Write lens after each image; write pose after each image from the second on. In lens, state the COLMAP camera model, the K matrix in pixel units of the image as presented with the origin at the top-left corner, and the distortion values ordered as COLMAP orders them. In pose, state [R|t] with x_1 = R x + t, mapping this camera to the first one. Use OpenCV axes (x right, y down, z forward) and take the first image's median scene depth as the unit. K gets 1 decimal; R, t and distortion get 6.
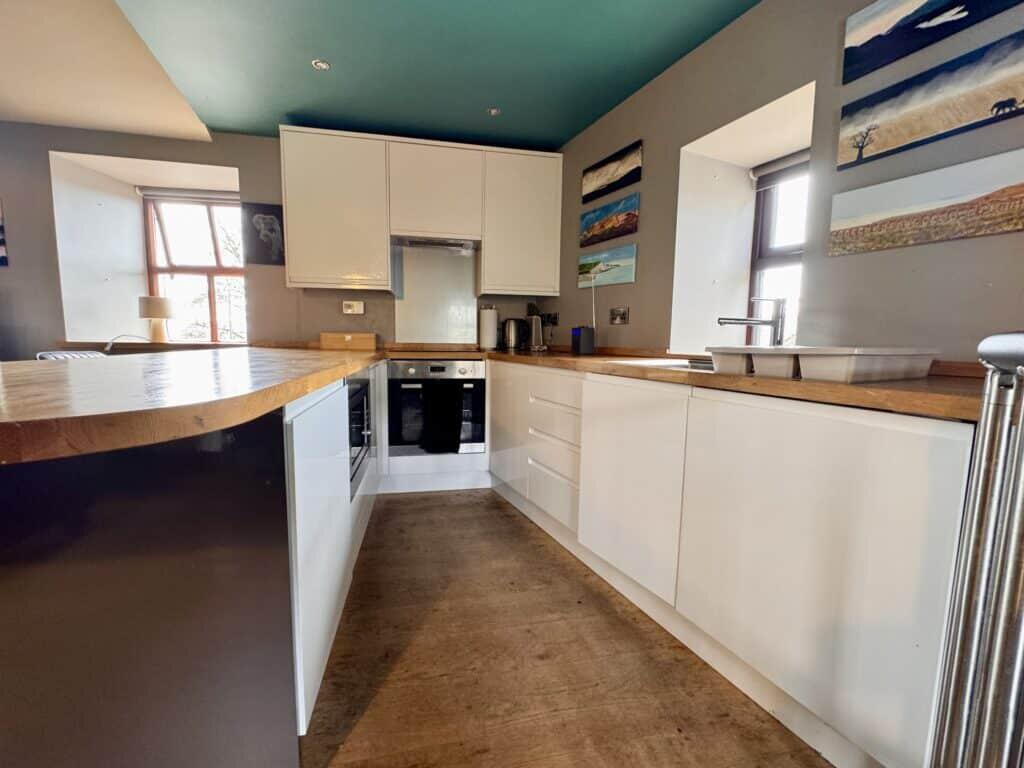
lens RADIAL K [[421.3, 0, 512.0], [0, 421.3, 384.0], [0, 0, 1]] dist [-0.000963, -0.000021]
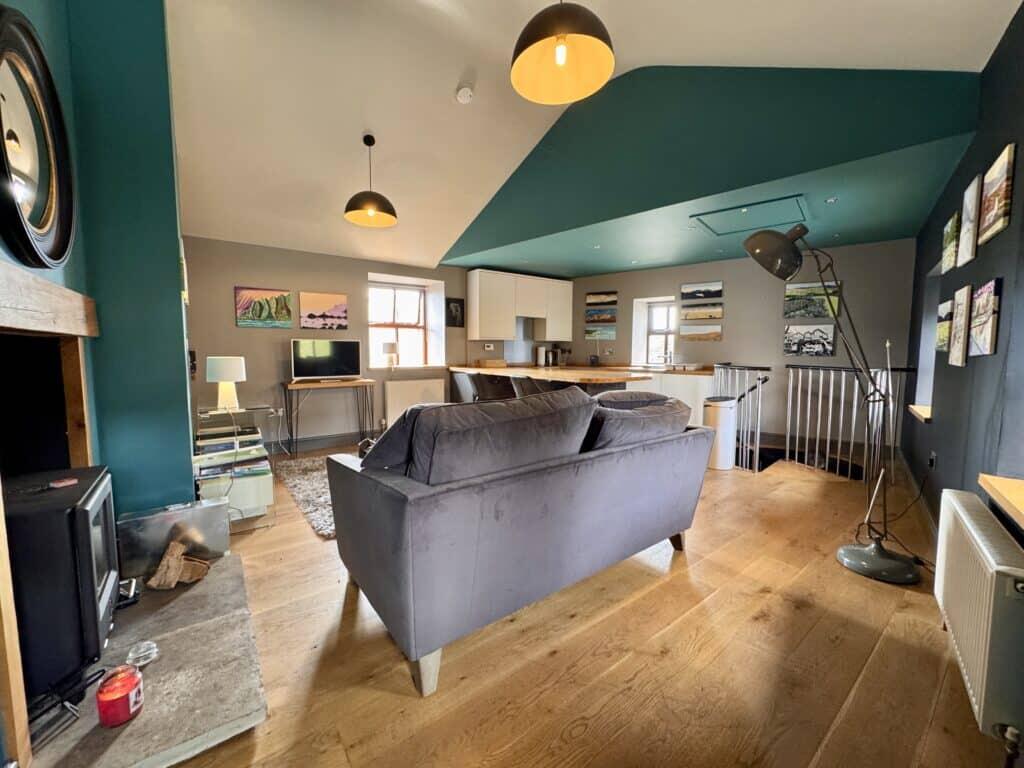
lens RADIAL K [[421.3, 0, 512.0], [0, 421.3, 384.0], [0, 0, 1]] dist [-0.000963, -0.000021]
pose [[0.889431, -0.052089, 0.454091, -1.430295], [0.060387, 0.998168, -0.003778, 0.017635], [-0.453062, 0.030782, 0.890947, -1.044693]]
